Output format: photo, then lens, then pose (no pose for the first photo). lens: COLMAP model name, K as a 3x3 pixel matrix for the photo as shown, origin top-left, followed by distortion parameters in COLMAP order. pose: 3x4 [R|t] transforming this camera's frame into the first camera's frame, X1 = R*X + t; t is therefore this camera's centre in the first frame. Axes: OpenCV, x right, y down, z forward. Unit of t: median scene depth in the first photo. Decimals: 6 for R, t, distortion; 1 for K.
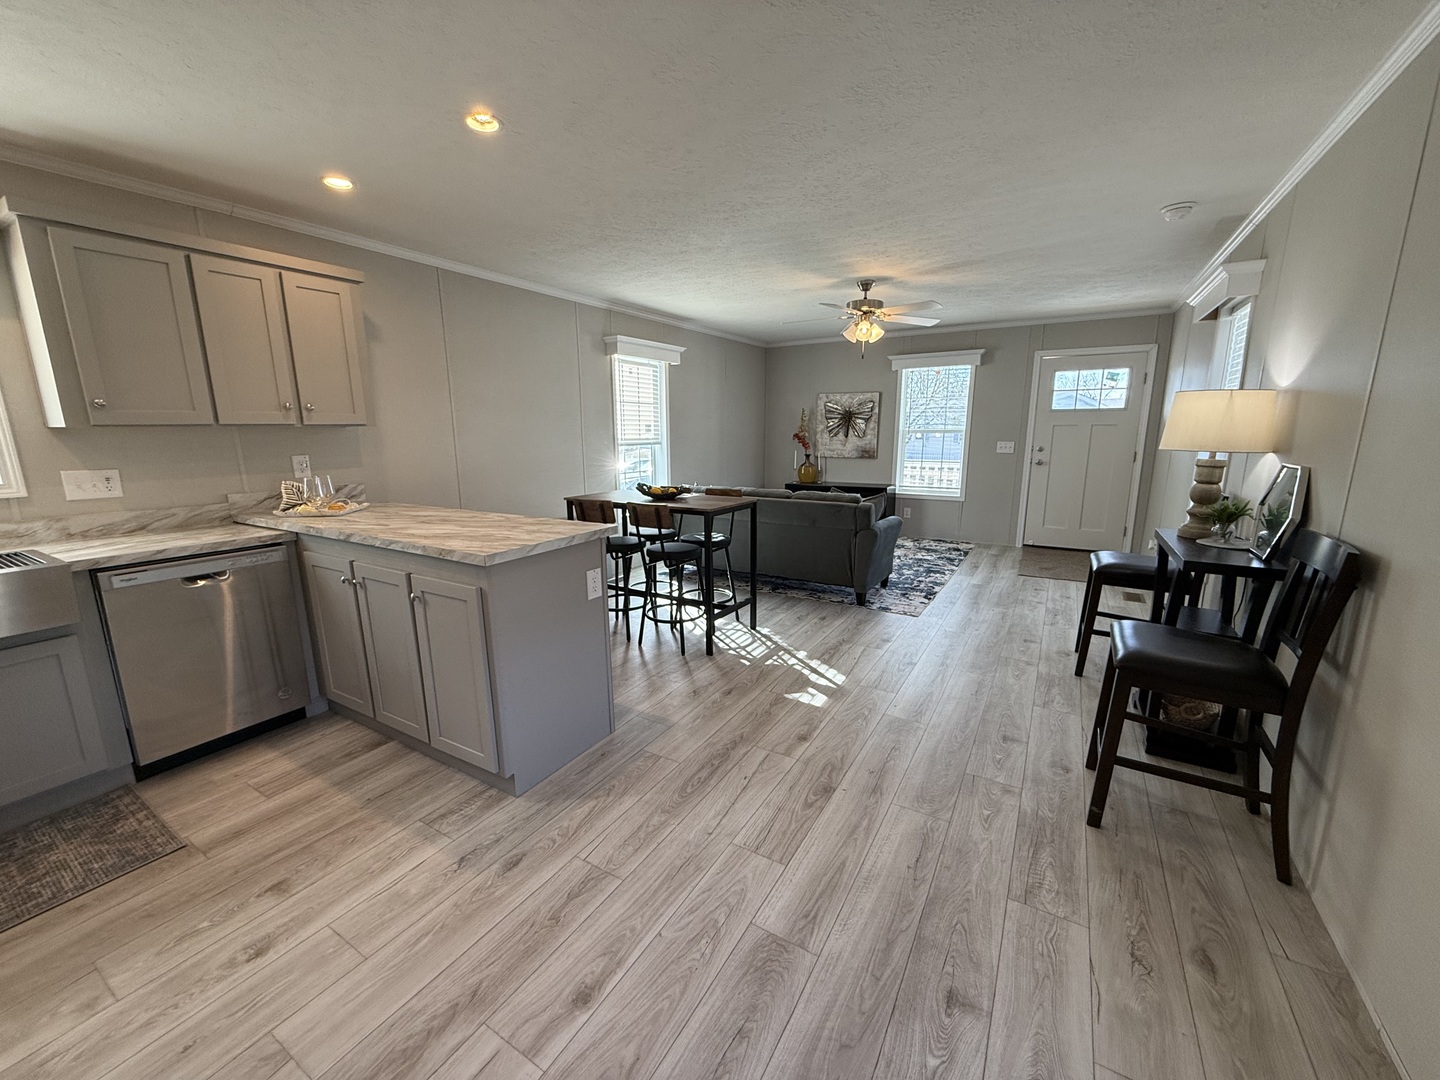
lens RADIAL K [[580.1, 0, 695.4], [0, 580.1, 554.1], [0, 0, 1]] dist [0.000389, 0.000674]
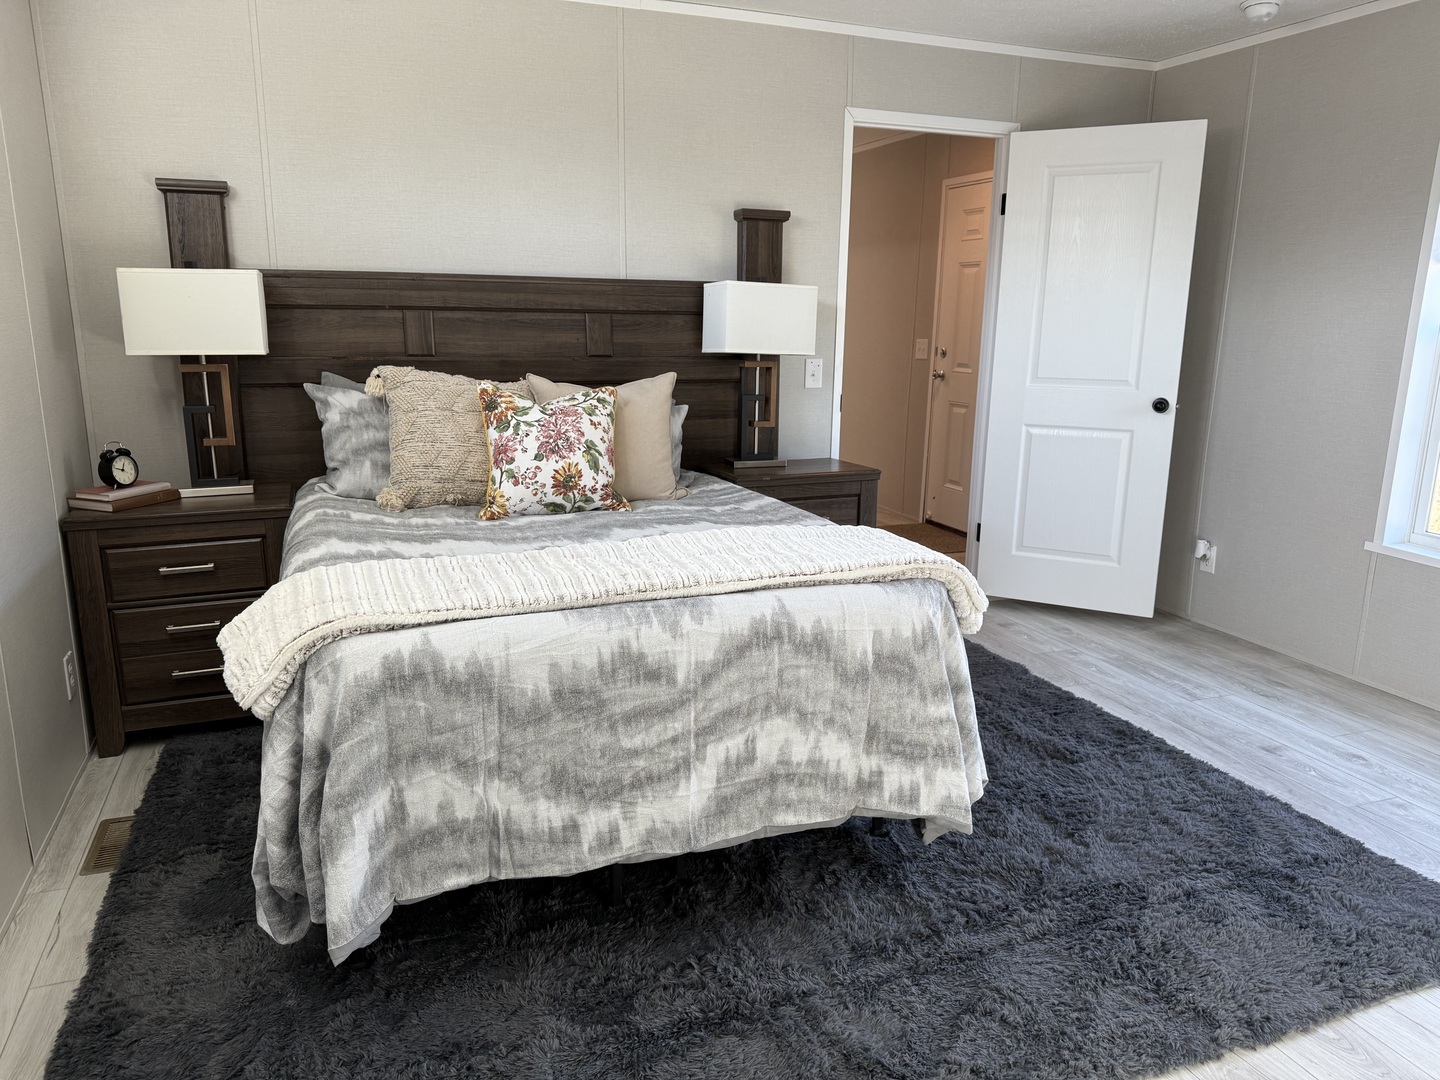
lens RADIAL K [[1028.1, 0, 724.5], [0, 1028.1, 545.4], [0, 0, 1]] dist [0.050500, -0.057354]
pose [[0.596000, -0.162591, 0.786351, -1.266411], [0.154922, 0.984170, 0.086073, -0.054444], [-0.787898, 0.070524, 0.611755, 0.301847]]
